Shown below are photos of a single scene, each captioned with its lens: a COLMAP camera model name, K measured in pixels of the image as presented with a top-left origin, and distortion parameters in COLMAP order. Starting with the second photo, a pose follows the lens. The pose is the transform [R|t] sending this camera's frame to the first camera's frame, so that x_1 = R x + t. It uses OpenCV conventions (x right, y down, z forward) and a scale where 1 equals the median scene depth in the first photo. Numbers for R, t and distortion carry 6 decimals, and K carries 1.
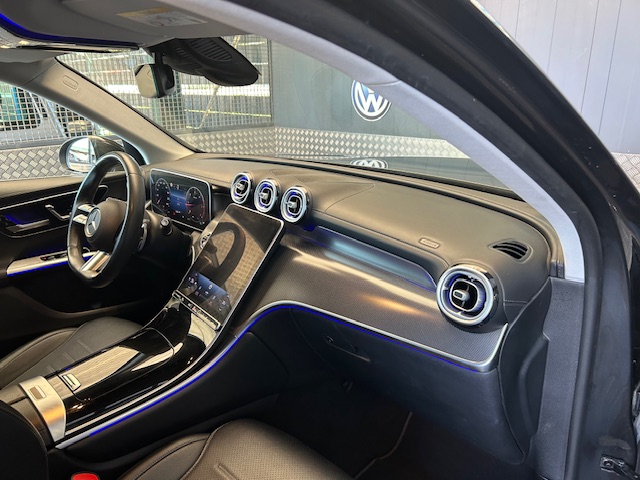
lens RADIAL K [[479.2, 0, 322.3], [0, 479.2, 242.1], [0, 0, 1]] dist [0.024738, -0.030654]
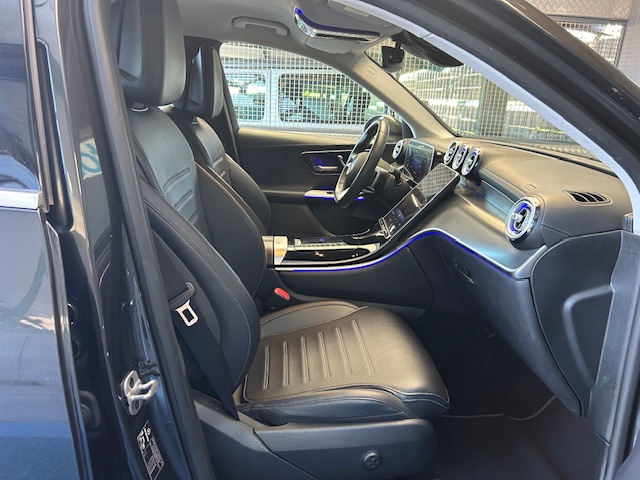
lens RADIAL K [[479.2, 0, 322.3], [0, 479.2, 242.1], [0, 0, 1]] dist [0.024738, -0.030654]
pose [[0.762840, 0.242552, -0.599370, 0.428717], [-0.268077, 0.962192, 0.048187, 0.159042], [0.588396, 0.123918, 0.799021, -0.197368]]
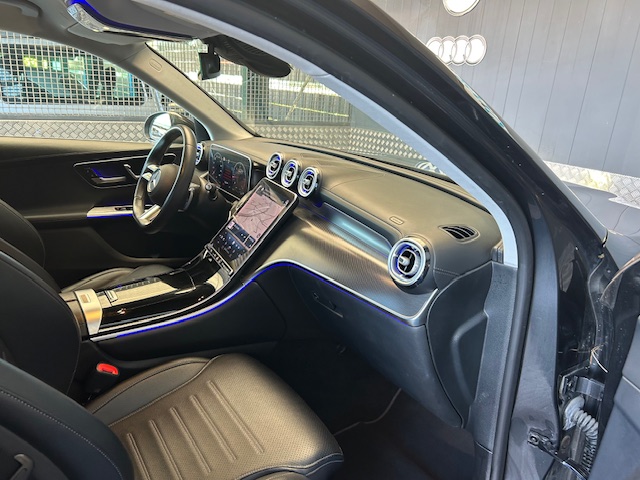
lens RADIAL K [[479.2, 0, 322.3], [0, 479.2, 242.1], [0, 0, 1]] dist [0.024738, -0.030654]
pose [[0.977350, 0.140489, -0.158270, 0.173725], [-0.141789, 0.989892, 0.003102, 0.056487], [0.157106, 0.019409, 0.987391, -0.144548]]
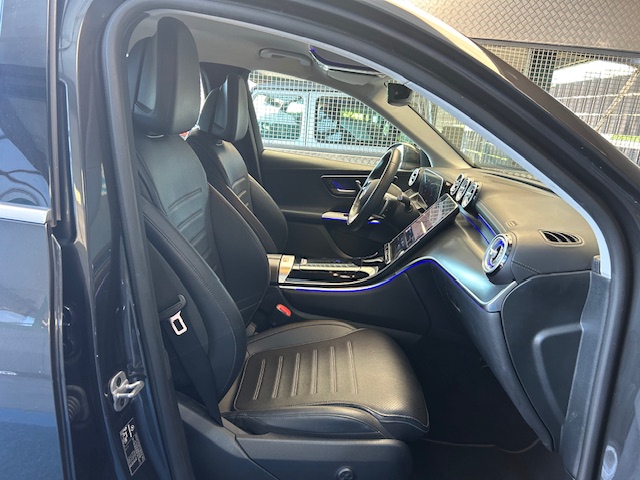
lens RADIAL K [[478.7, 0, 324.4], [0, 478.7, 240.6], [0, 0, 1]] dist [0.008034, 0.000461]
pose [[0.703693, 0.258920, -0.661647, 0.530139], [-0.319664, 0.947036, 0.030623, 0.119050], [0.634532, 0.189956, 0.749190, -0.191802]]
